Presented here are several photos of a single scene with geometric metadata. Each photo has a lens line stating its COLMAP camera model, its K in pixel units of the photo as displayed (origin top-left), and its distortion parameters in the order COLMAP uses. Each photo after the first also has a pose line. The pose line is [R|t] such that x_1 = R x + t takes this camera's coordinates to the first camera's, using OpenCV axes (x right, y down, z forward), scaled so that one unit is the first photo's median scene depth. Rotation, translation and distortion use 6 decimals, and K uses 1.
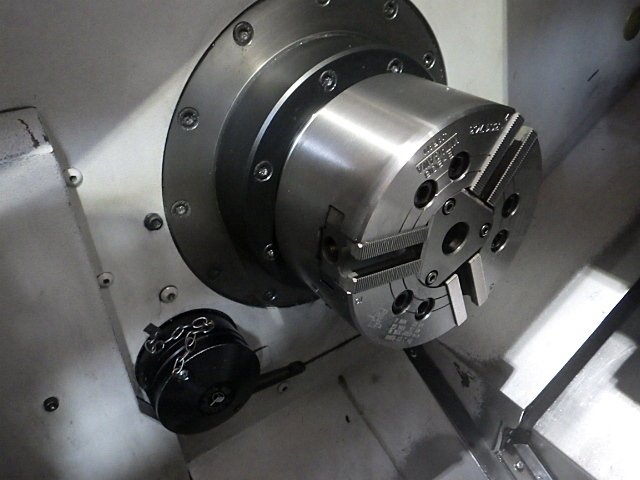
lens RADIAL K [[523.7, 0, 321.6], [0, 523.7, 241.3], [0, 0, 1]] dist [-0.007357, 0.008235]
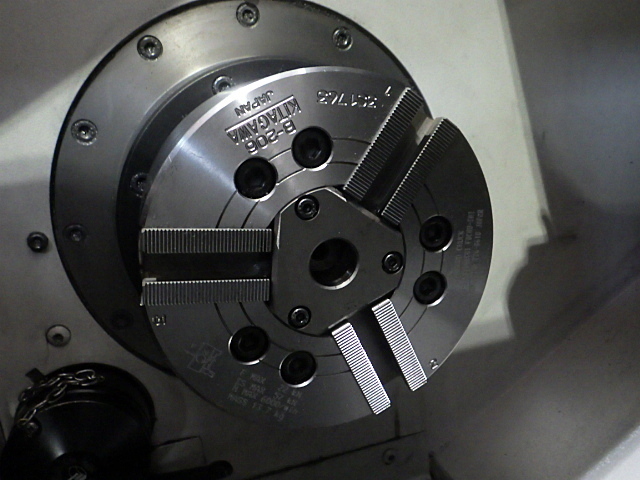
lens RADIAL K [[523.7, 0, 319.5], [0, 523.7, 239.3], [0, 0, 1]] dist [-0.007357, 0.008235]
pose [[0.952627, 0.032096, -0.302442, 0.436524], [-0.120699, 0.952653, -0.279078, 0.159863], [0.279165, 0.302362, 0.911397, 0.320304]]
